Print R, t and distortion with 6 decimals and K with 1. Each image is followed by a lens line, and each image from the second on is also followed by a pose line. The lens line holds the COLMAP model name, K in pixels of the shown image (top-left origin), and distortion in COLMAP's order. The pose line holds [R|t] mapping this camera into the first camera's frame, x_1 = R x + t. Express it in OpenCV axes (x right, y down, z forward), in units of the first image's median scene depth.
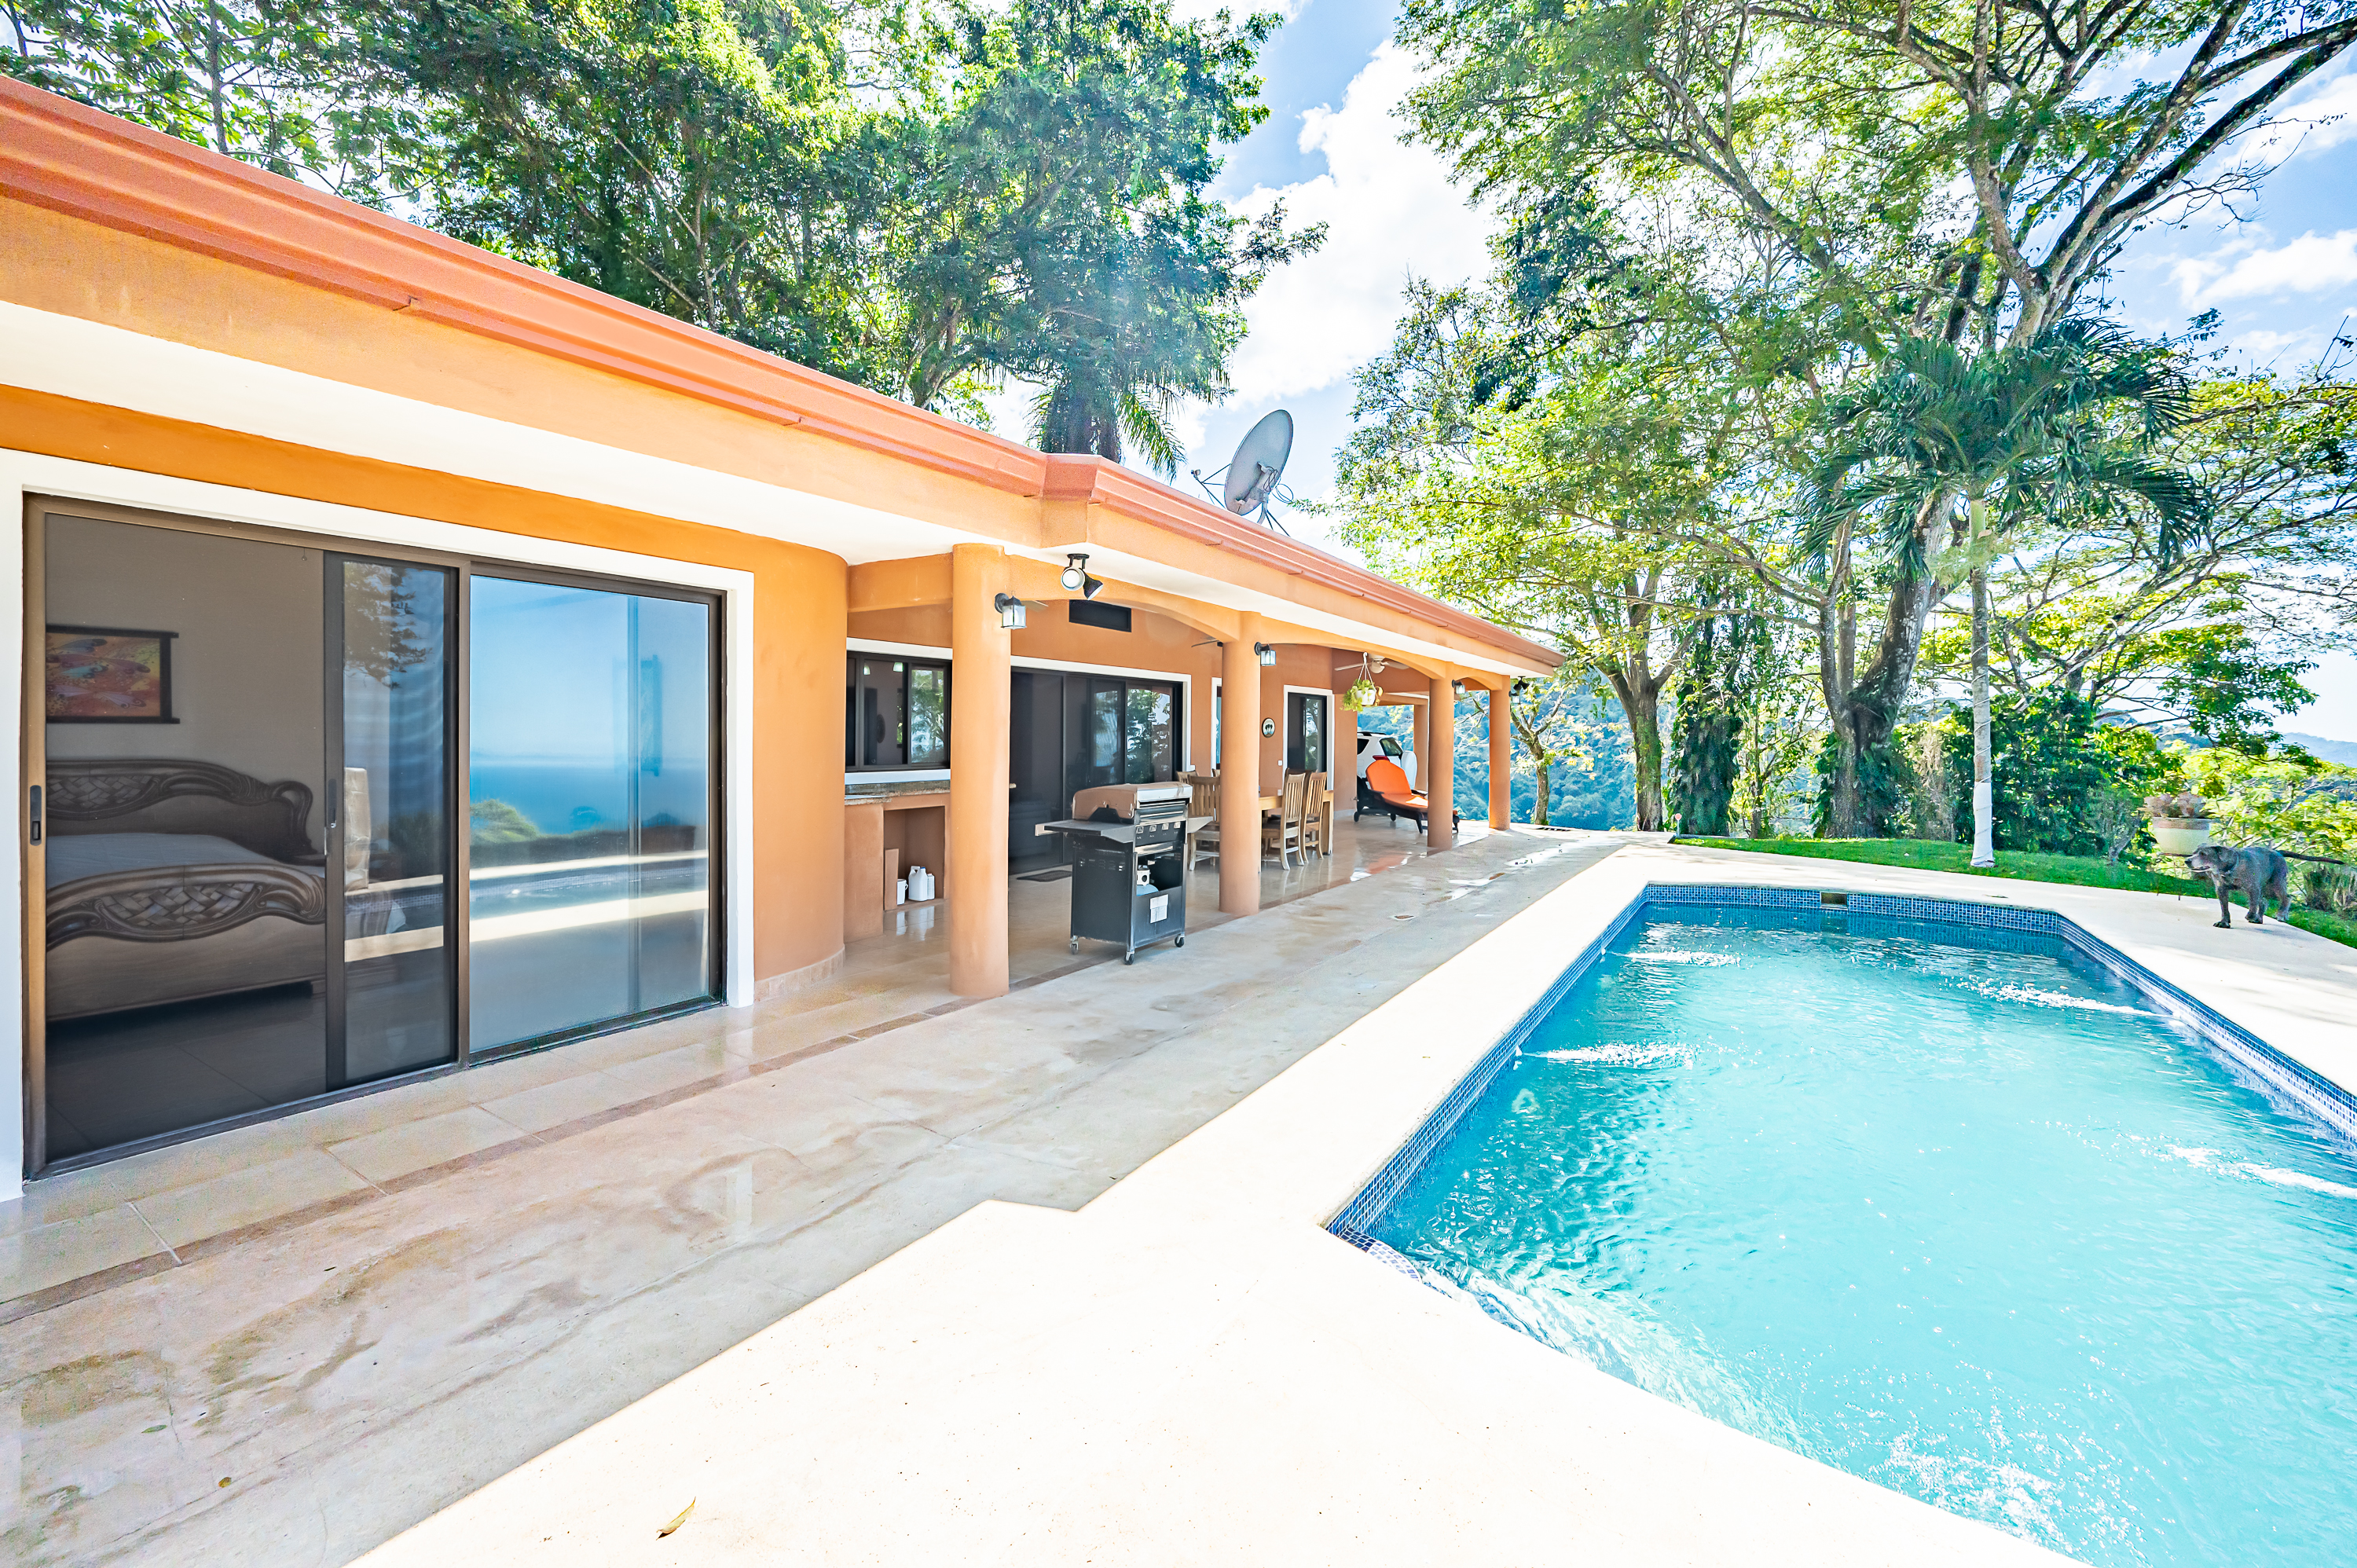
lens RADIAL K [[929.8, 0, 1213.9], [0, 929.8, 668.9], [0, 0, 1]] dist [-0.000249, -0.000385]
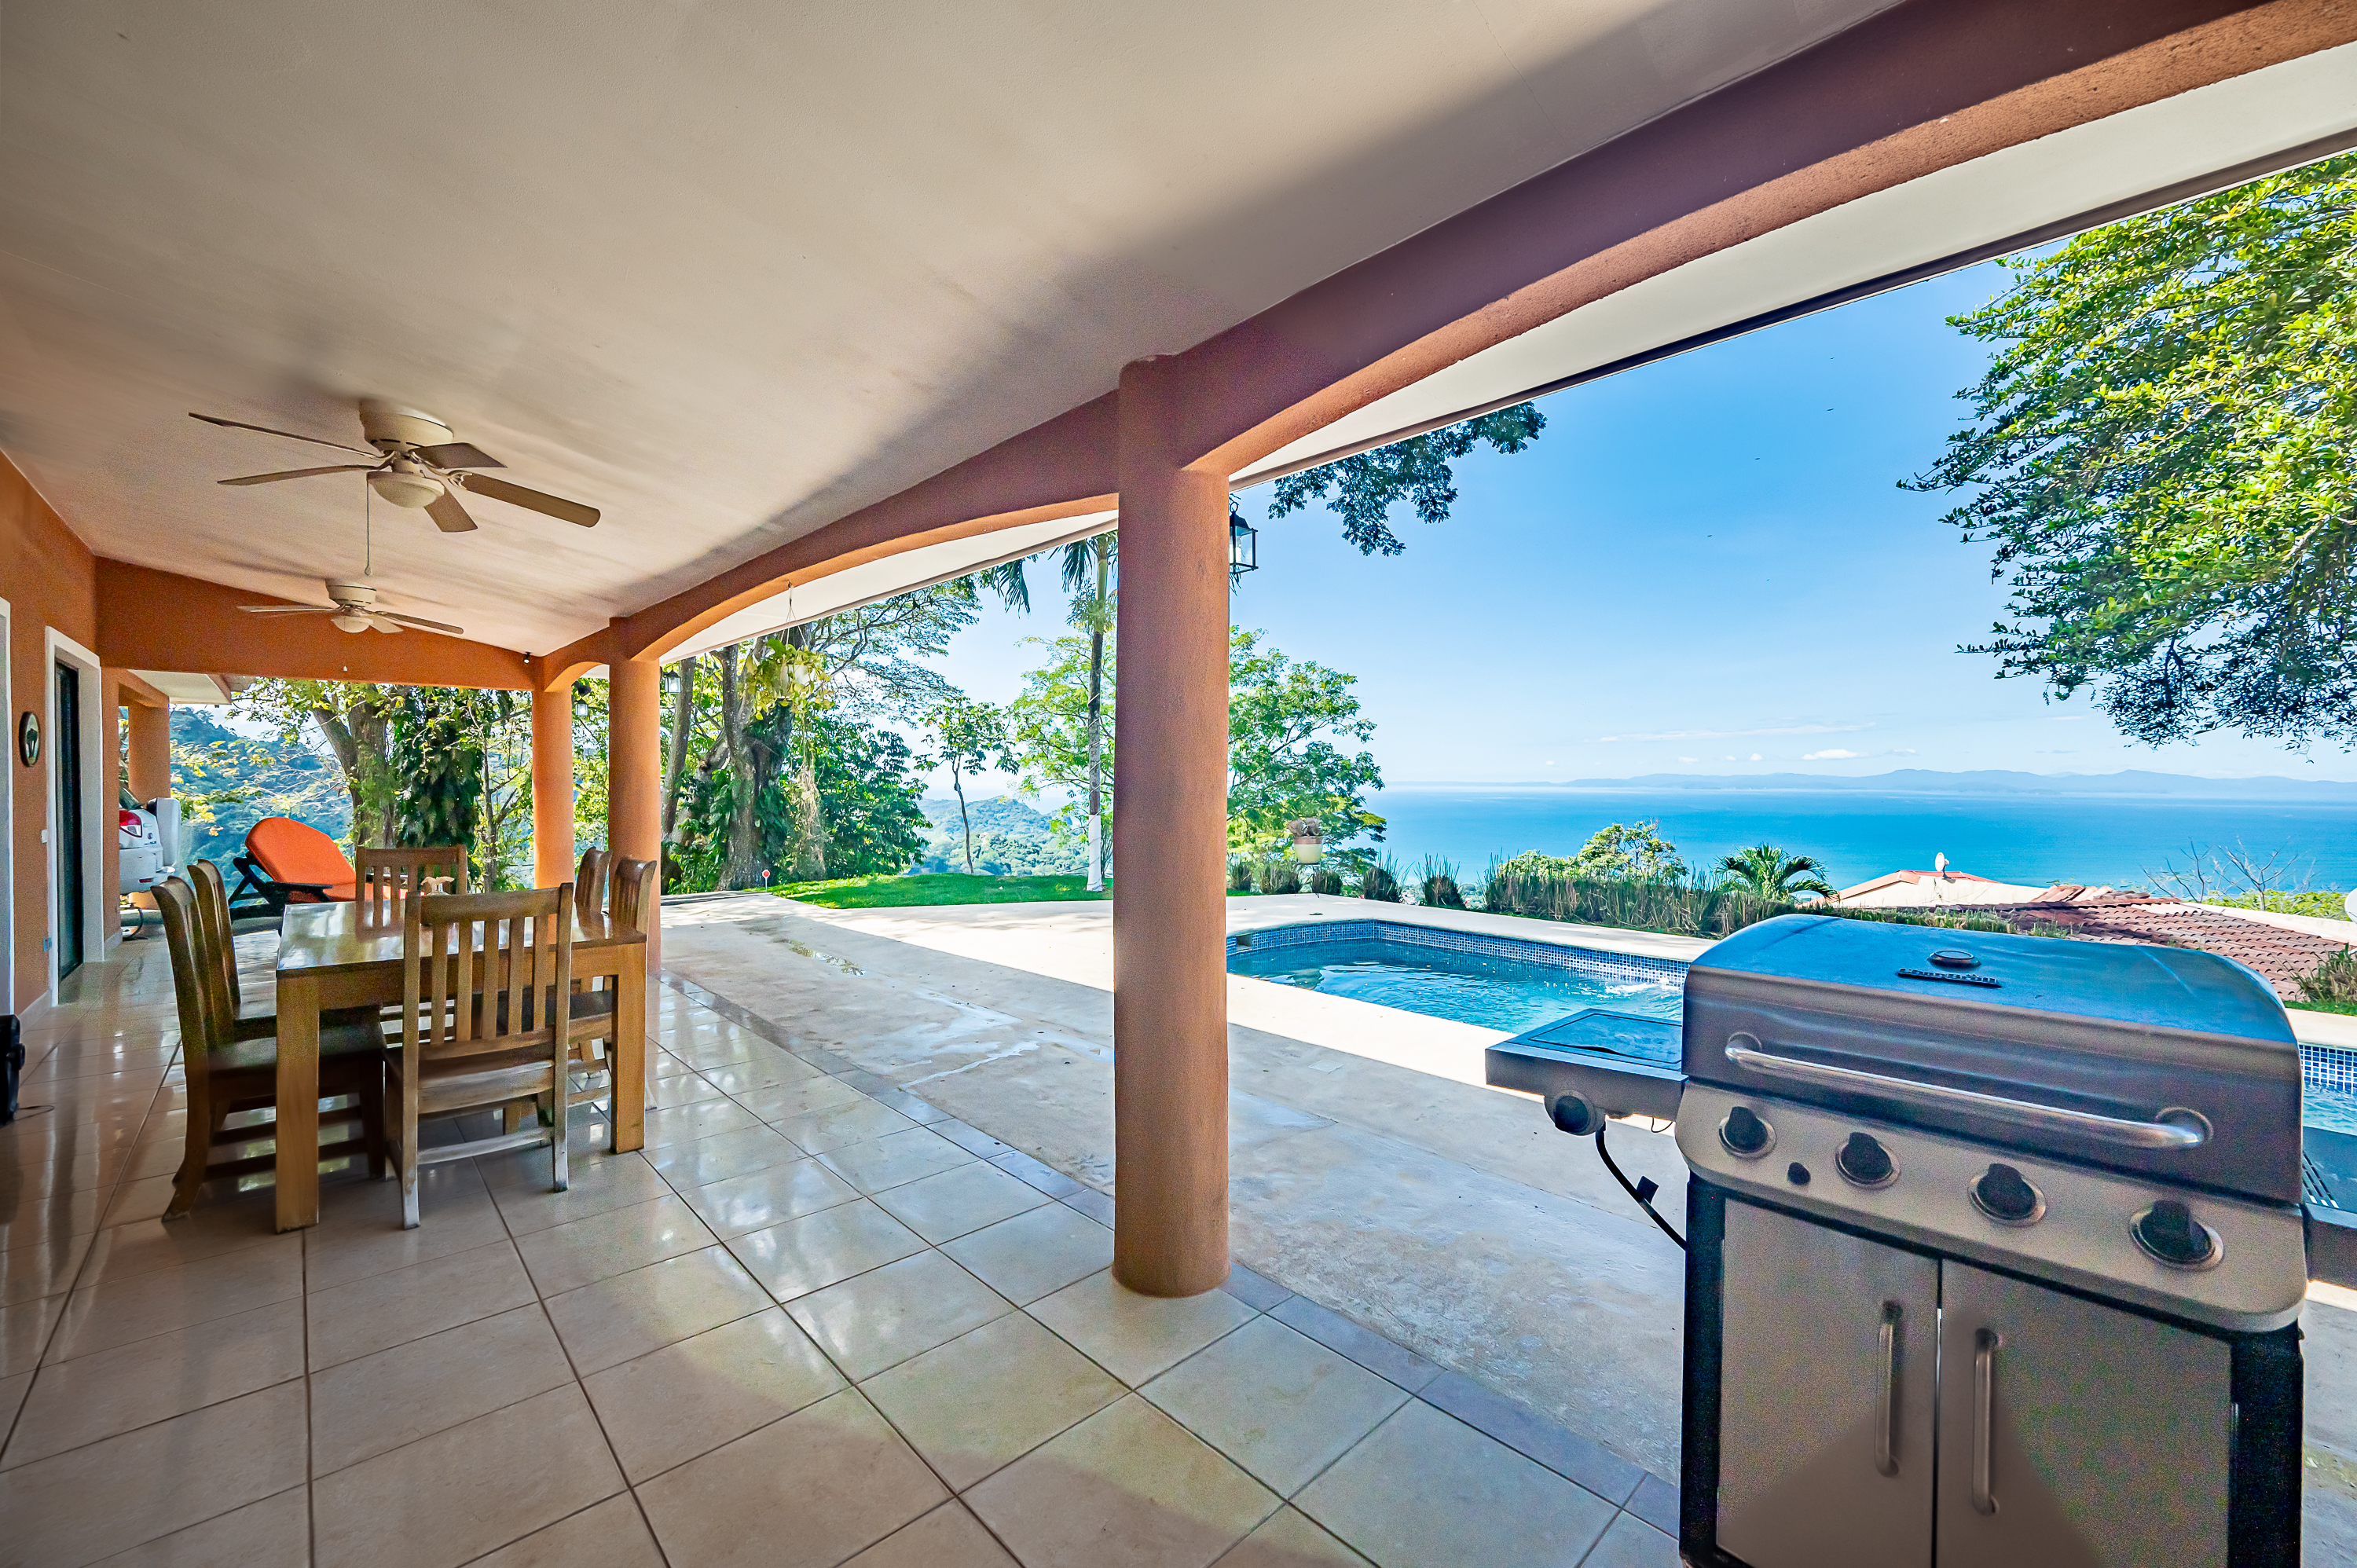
lens RADIAL K [[929.8, 0, 1161.2], [0, 929.8, 772.9], [0, 0, 1]] dist [-0.000249, -0.000385]
pose [[0.272857, 0.005951, 0.962036, -0.482918], [-0.074013, 0.997147, 0.014824, 0.114998], [-0.959203, -0.075248, 0.272519, 1.440129]]
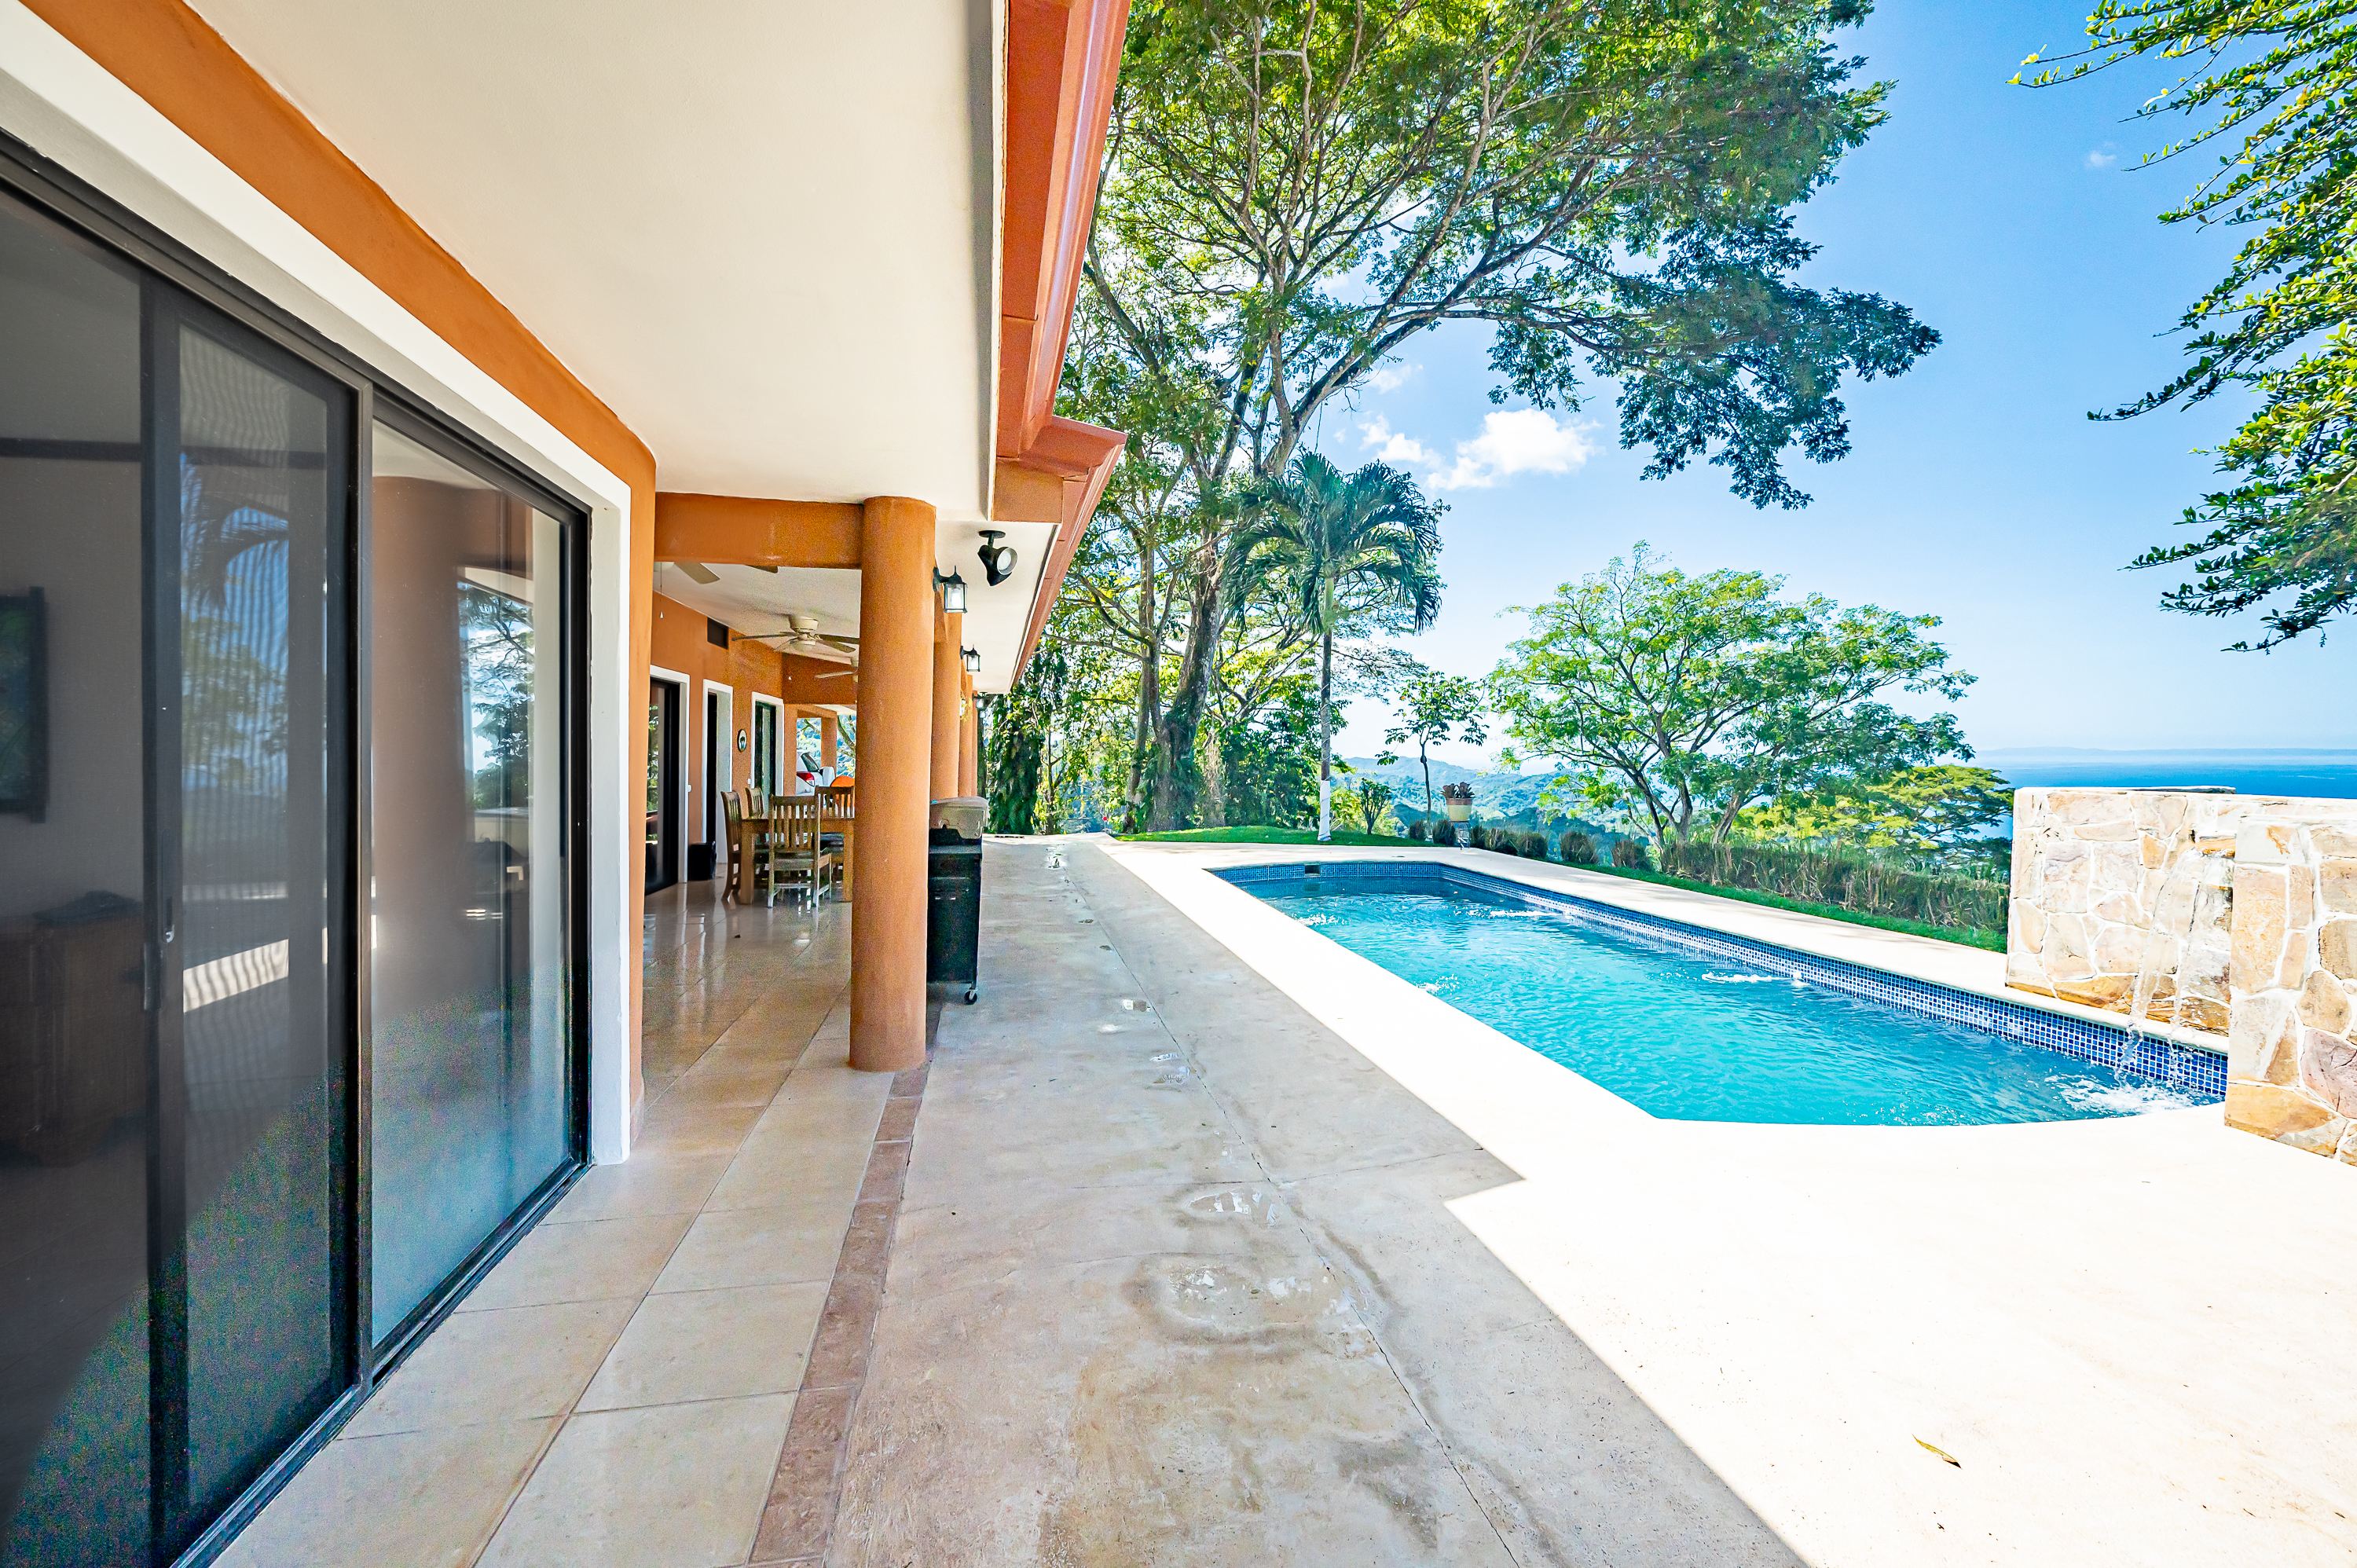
lens RADIAL K [[929.8, 0, 1168.0], [0, 929.8, 710.9], [0, 0, 1]] dist [-0.000249, -0.000385]
pose [[0.745104, 0.023277, 0.666542, -0.657173], [-0.041366, 0.999080, 0.011352, 0.027448], [-0.665664, -0.036030, 0.745381, 0.273499]]
